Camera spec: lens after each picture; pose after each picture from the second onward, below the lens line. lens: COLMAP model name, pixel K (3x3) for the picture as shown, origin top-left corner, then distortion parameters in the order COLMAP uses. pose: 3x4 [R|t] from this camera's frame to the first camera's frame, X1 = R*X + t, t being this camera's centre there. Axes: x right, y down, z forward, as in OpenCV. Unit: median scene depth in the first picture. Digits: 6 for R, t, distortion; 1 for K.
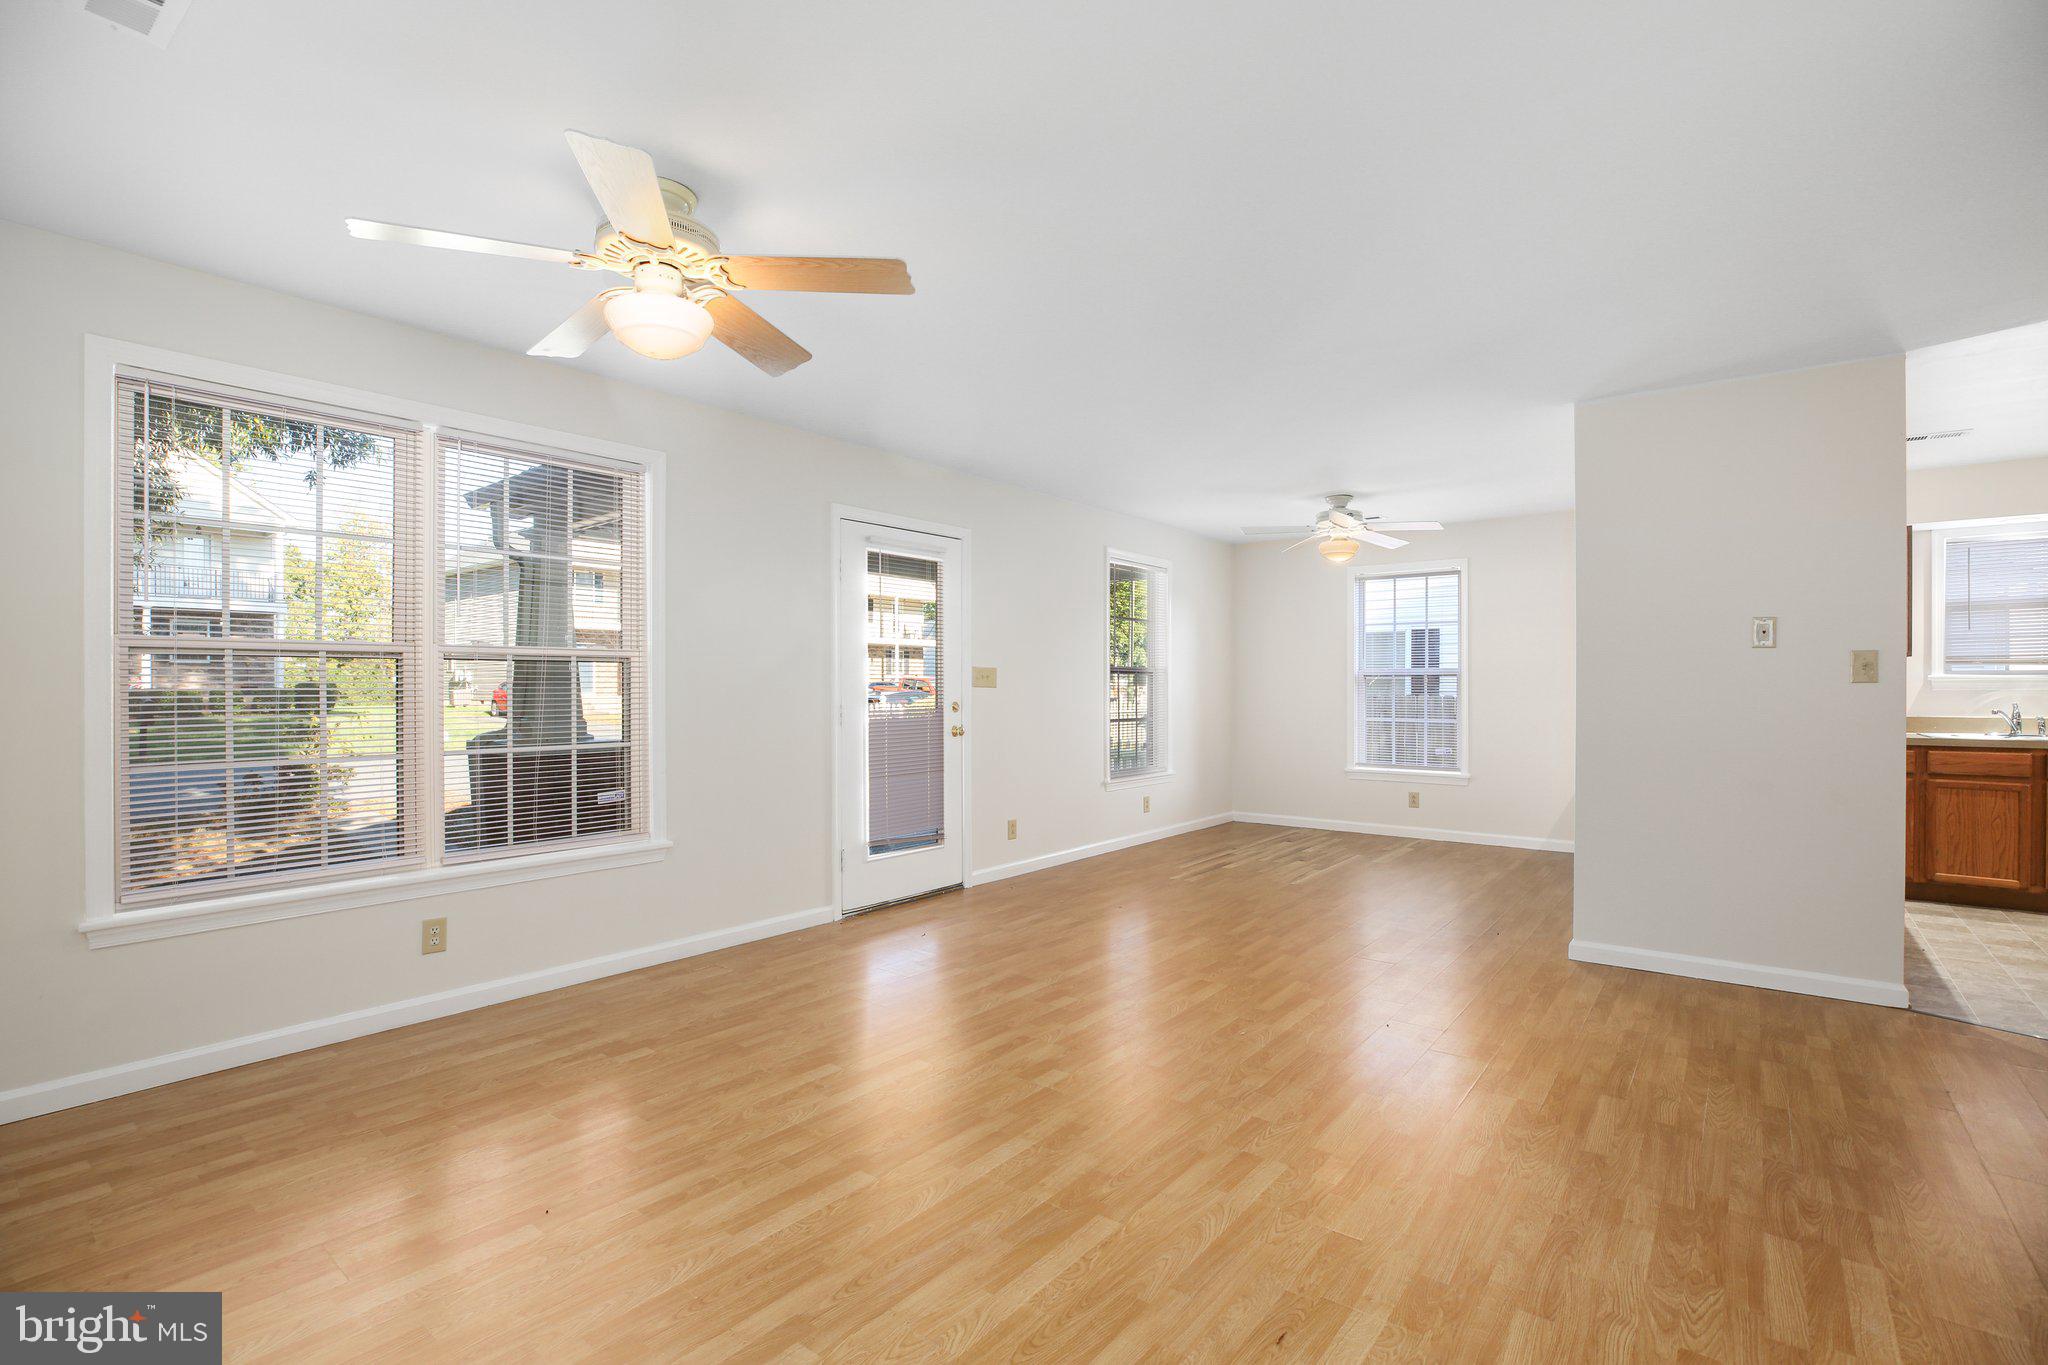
lens RADIAL K [[933.2, 0, 1033.1], [0, 933.2, 685.6], [0, 0, 1]] dist [-0.046945, 0.017080]
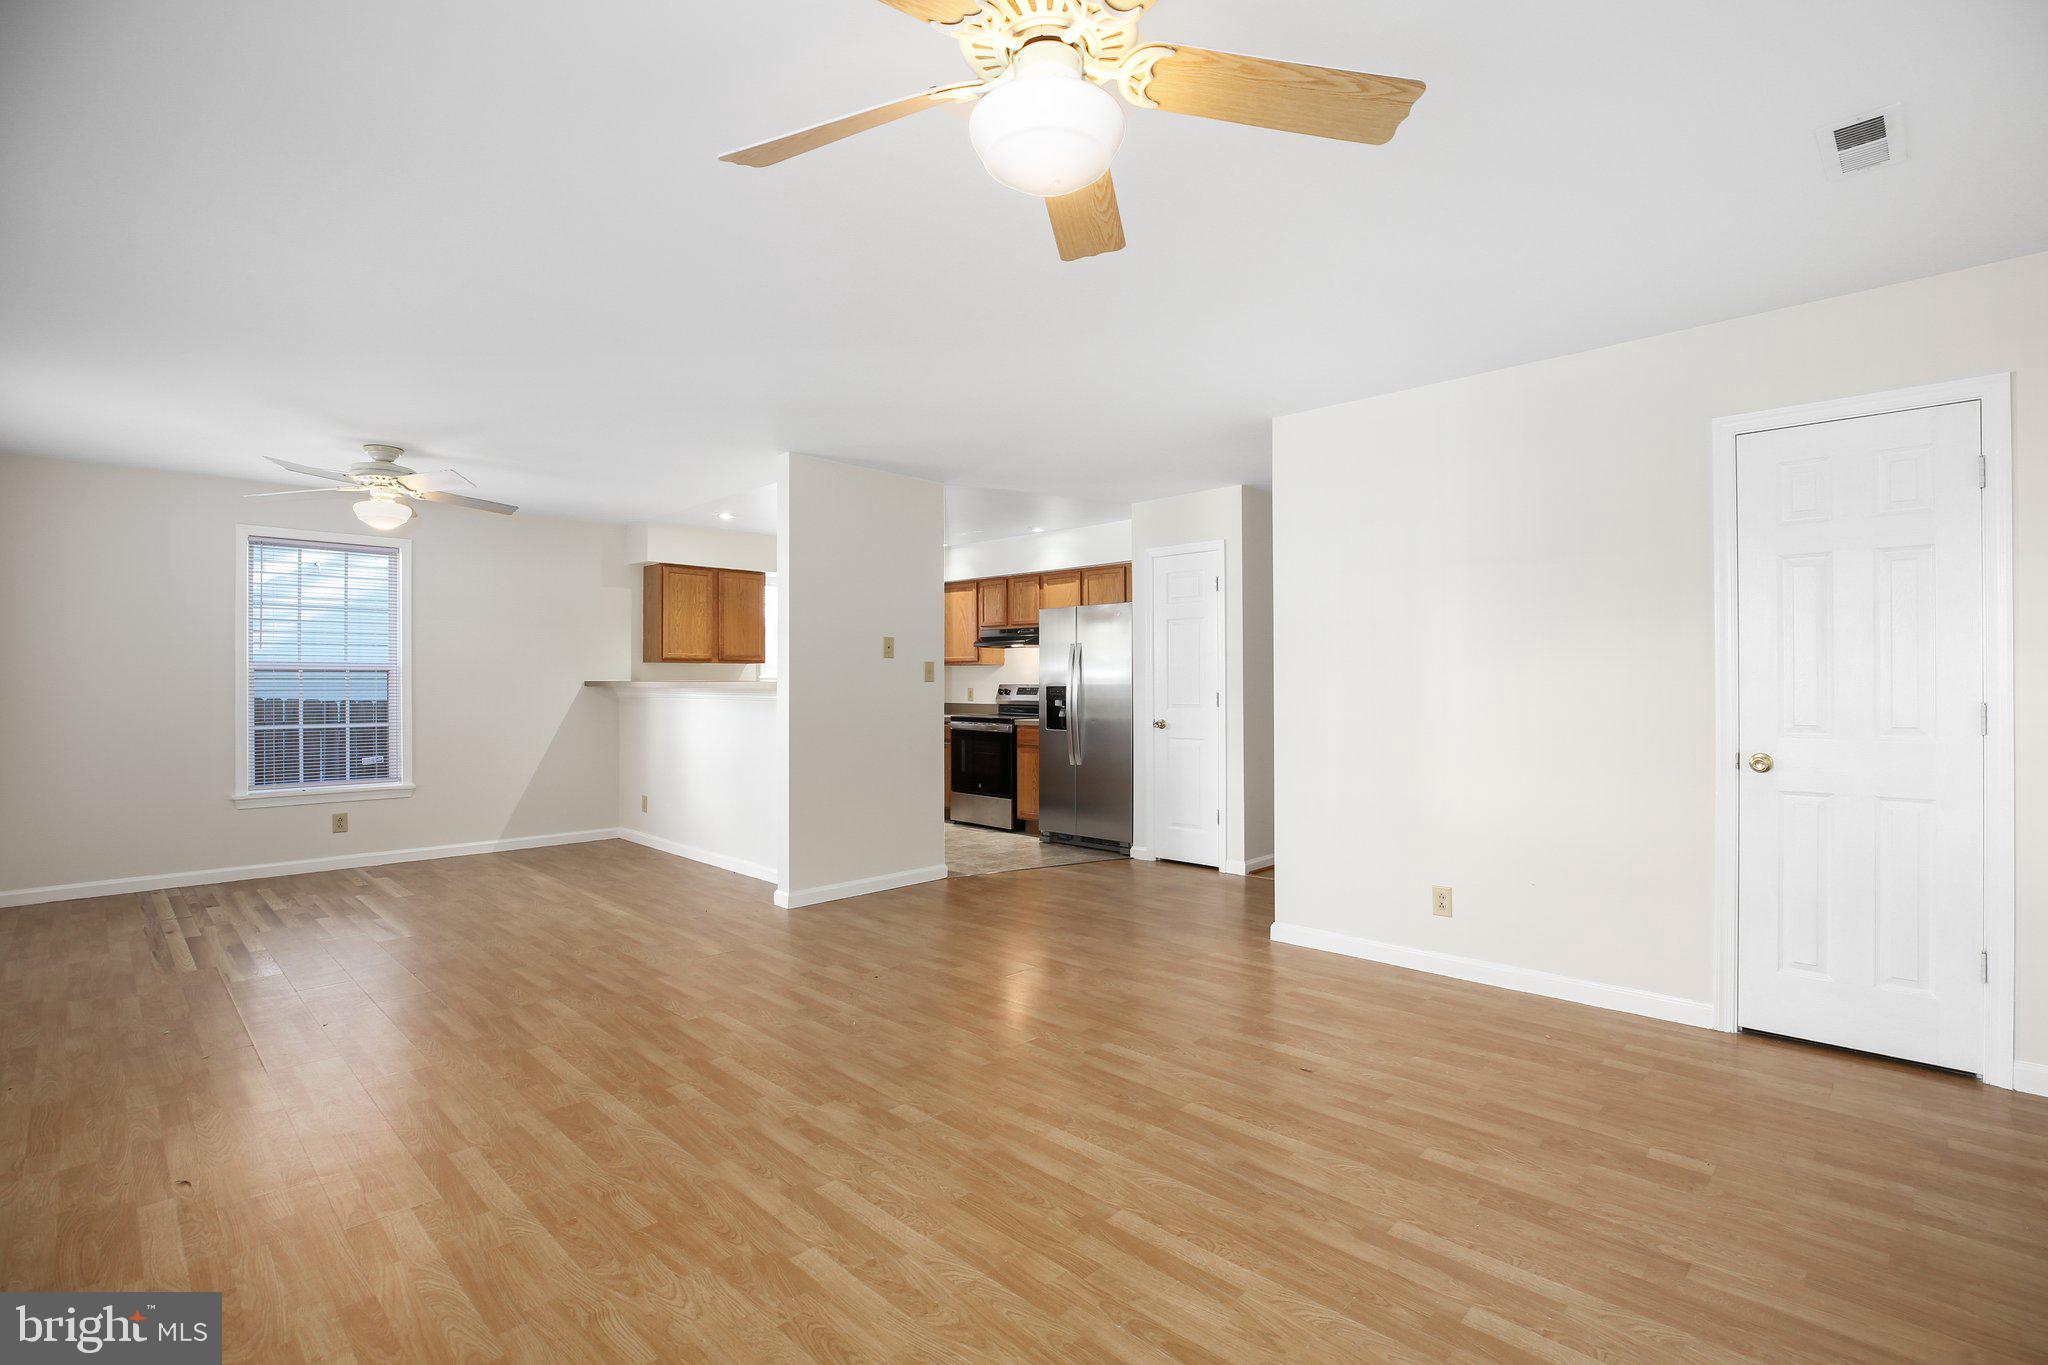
lens RADIAL K [[933.2, 0, 1033.1], [0, 933.2, 685.6], [0, 0, 1]] dist [-0.046945, 0.017080]
pose [[0.107980, -0.005250, 0.994139, -0.525539], [-0.000957, 0.999985, 0.005384, -0.005282], [-0.994153, -0.001533, 0.107974, 0.463709]]
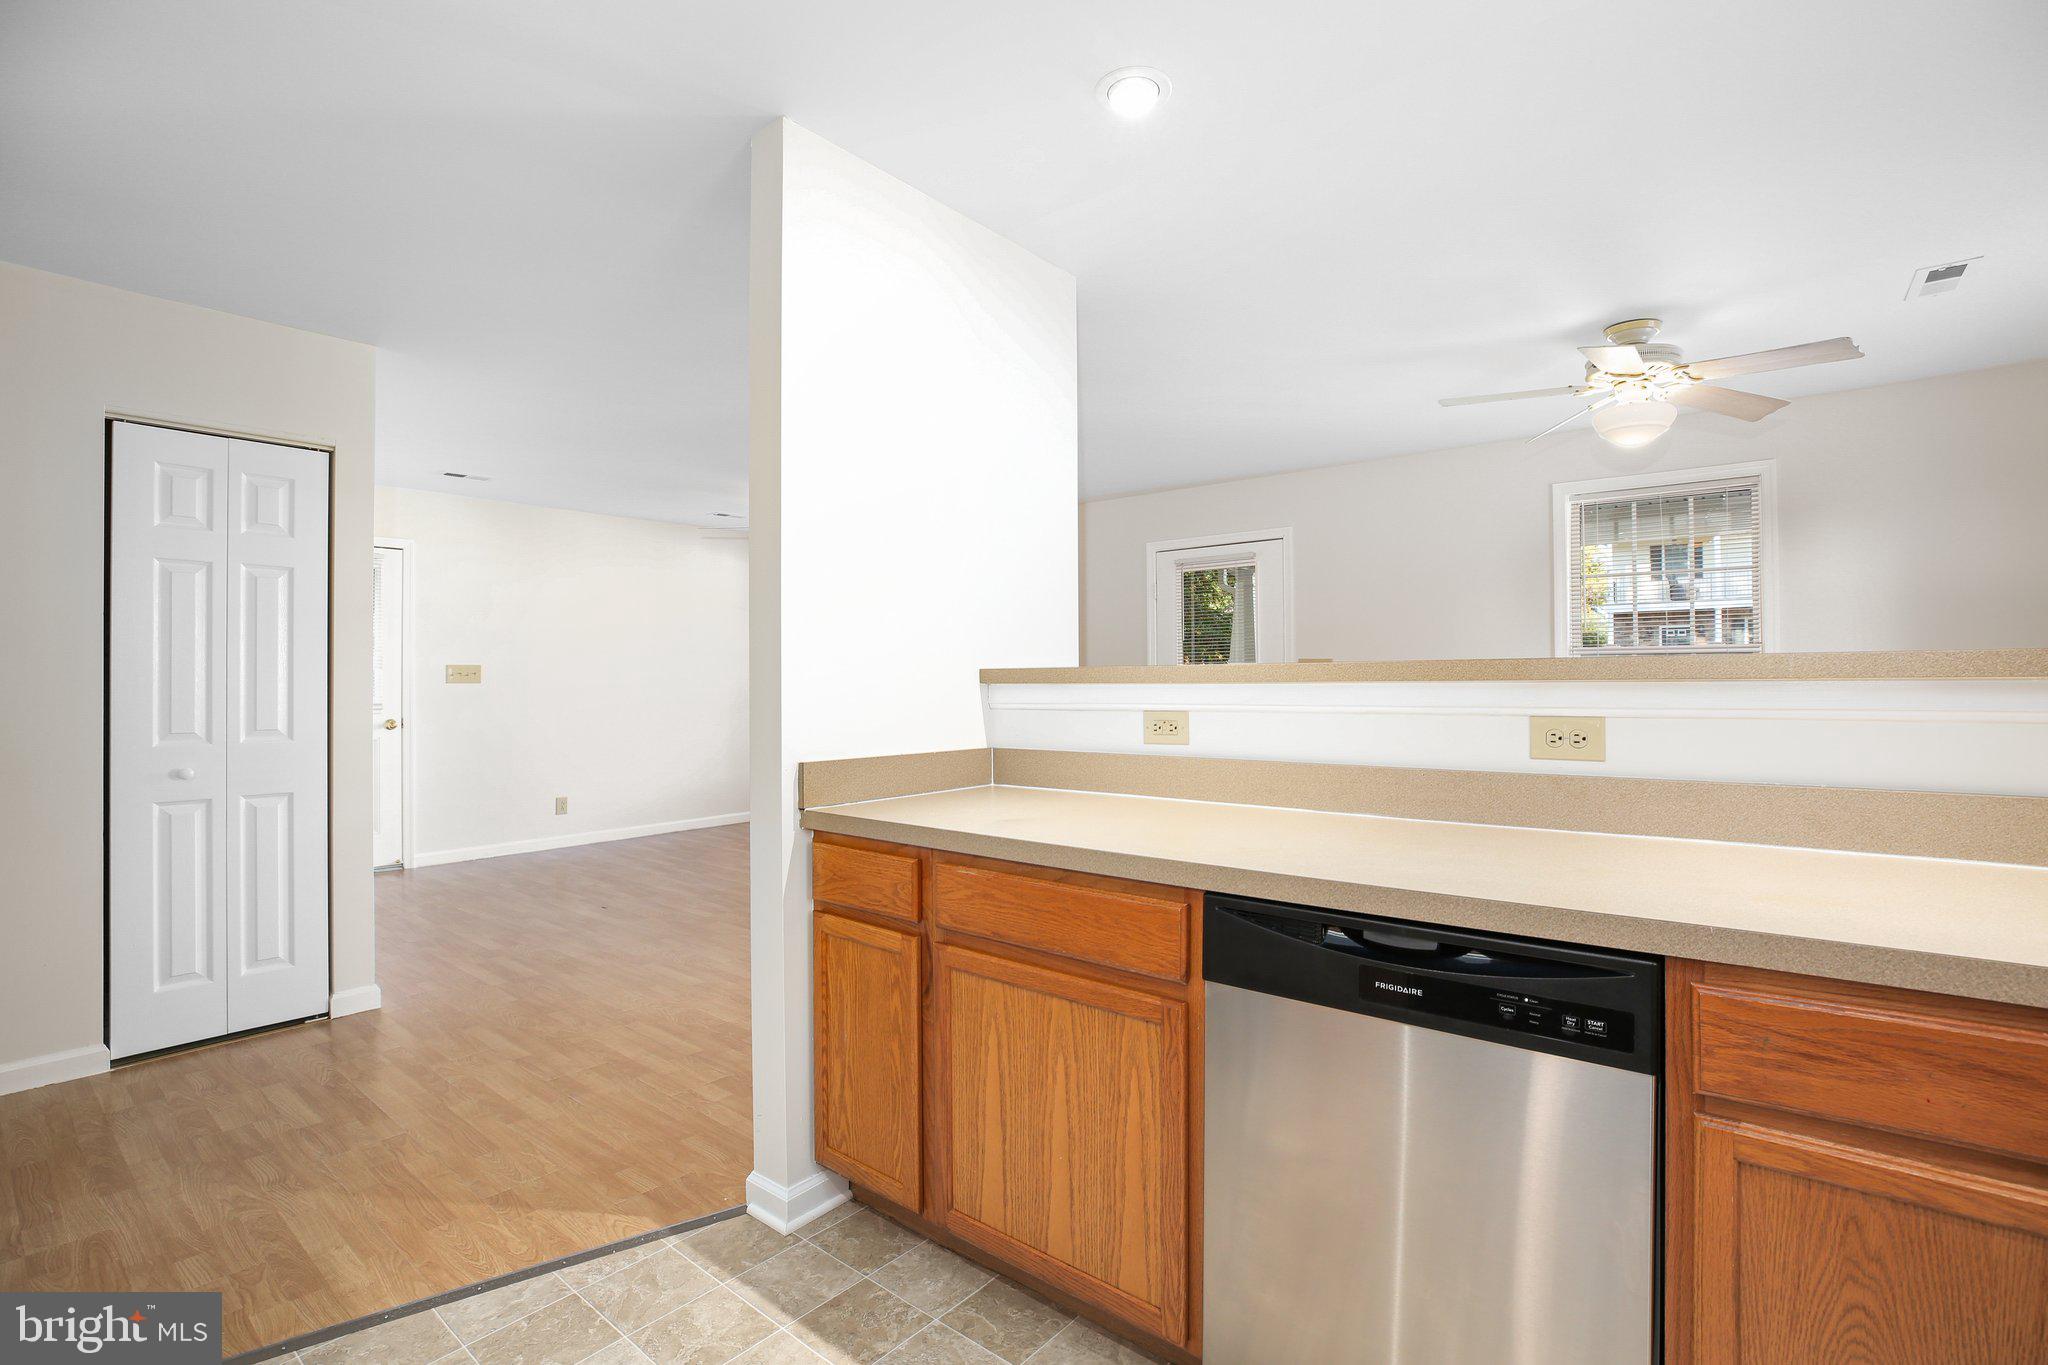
lens RADIAL K [[957.1, 0, 989.9], [0, 957.1, 676.8], [0, 0, 1]] dist [0.001629, 0.000277]
pose [[-0.064932, -0.005194, -0.997876, 1.139945], [0.009140, 0.999941, -0.005799, 0.002872], [0.997848, -0.009497, -0.064881, 0.857910]]
